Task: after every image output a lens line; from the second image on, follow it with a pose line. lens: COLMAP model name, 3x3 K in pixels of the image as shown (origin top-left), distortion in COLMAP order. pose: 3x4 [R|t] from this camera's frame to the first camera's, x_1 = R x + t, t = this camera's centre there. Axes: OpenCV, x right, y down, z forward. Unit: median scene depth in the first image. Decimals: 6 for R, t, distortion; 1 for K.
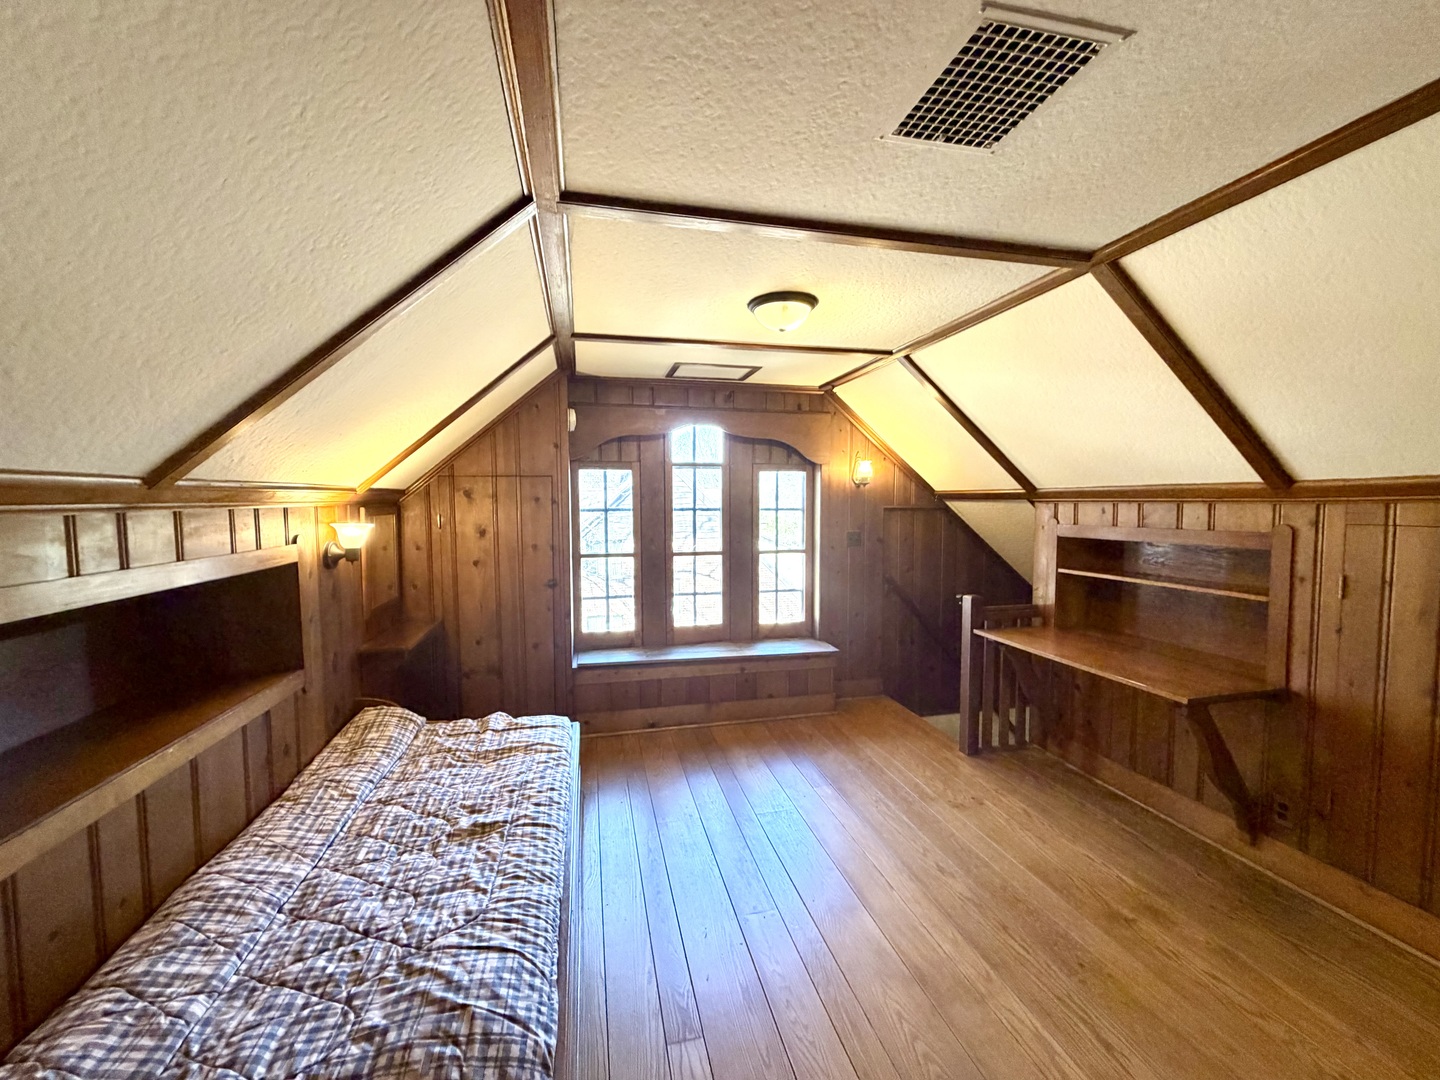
lens RADIAL K [[573.3, 0, 720.0], [0, 573.3, 540.0], [0, 0, 1]] dist [0.000709, 0.000456]
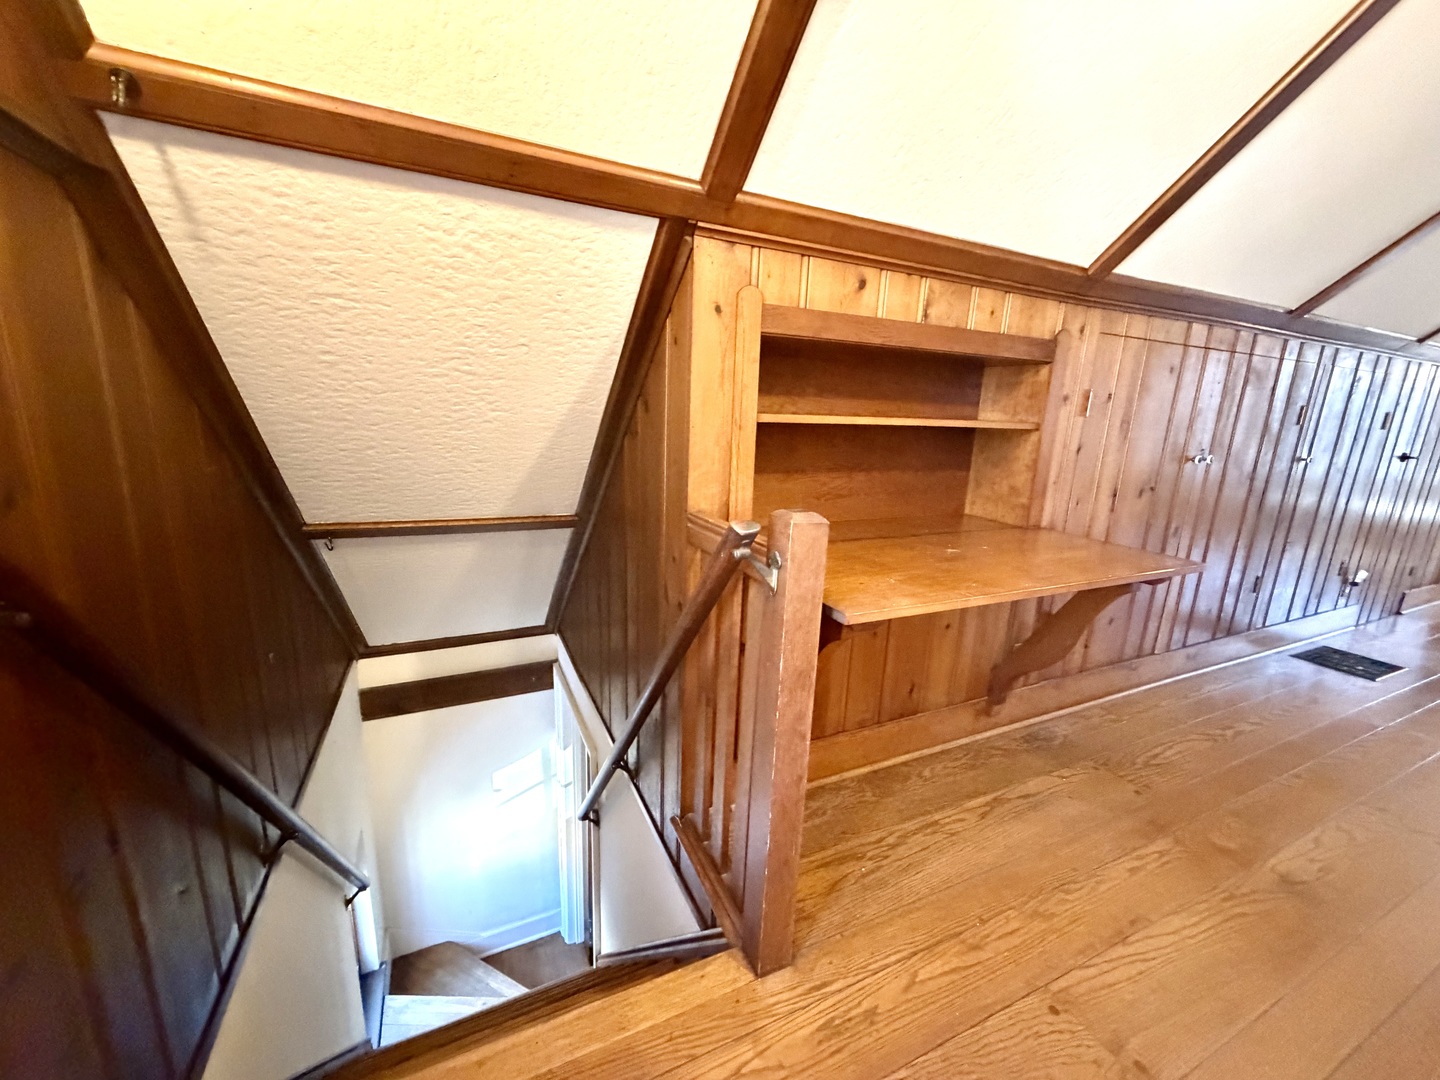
lens RADIAL K [[573.3, 0, 720.0], [0, 573.3, 540.0], [0, 0, 1]] dist [0.000709, 0.000456]
pose [[-0.202222, -0.219353, 0.954458, 0.247465], [0.024443, 0.973160, 0.228829, 0.064138], [-0.979035, 0.069604, -0.191433, 1.675193]]
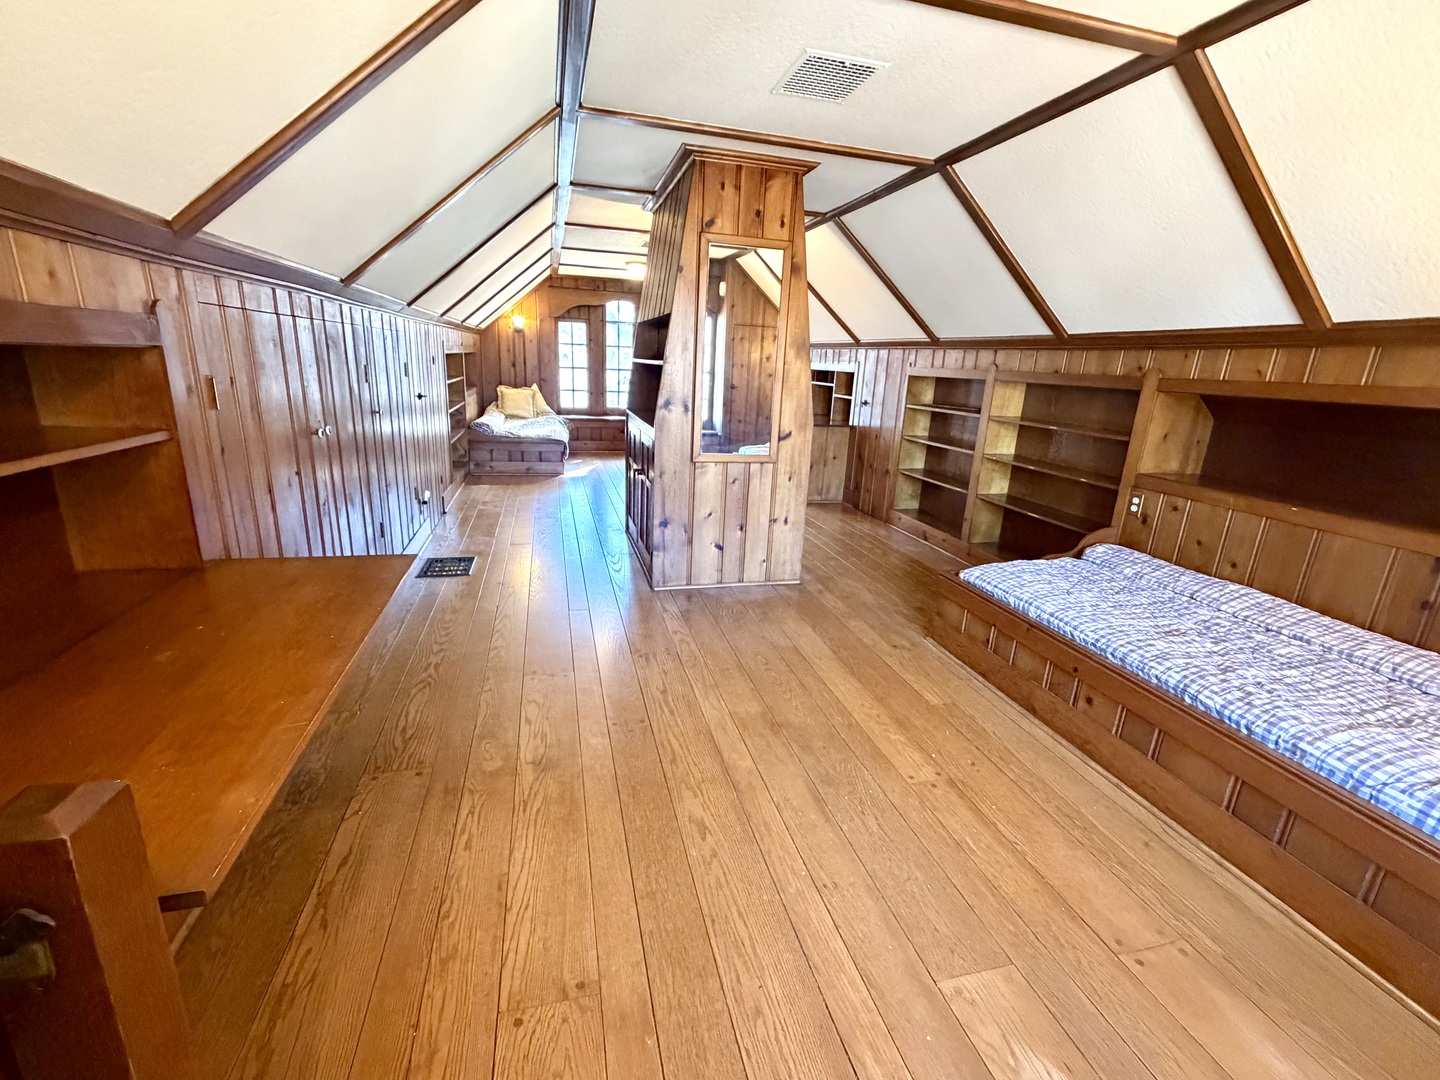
lens RADIAL K [[621.4, 0, 720.0], [0, 621.4, 540.0], [0, 0, 1]] dist [-0.000940, 0.000071]
pose [[-0.998868, -0.033042, -0.034210, 0.427496], [-0.042599, 0.941436, 0.334491, -0.032553], [0.021155, 0.335569, -0.941778, 1.715978]]
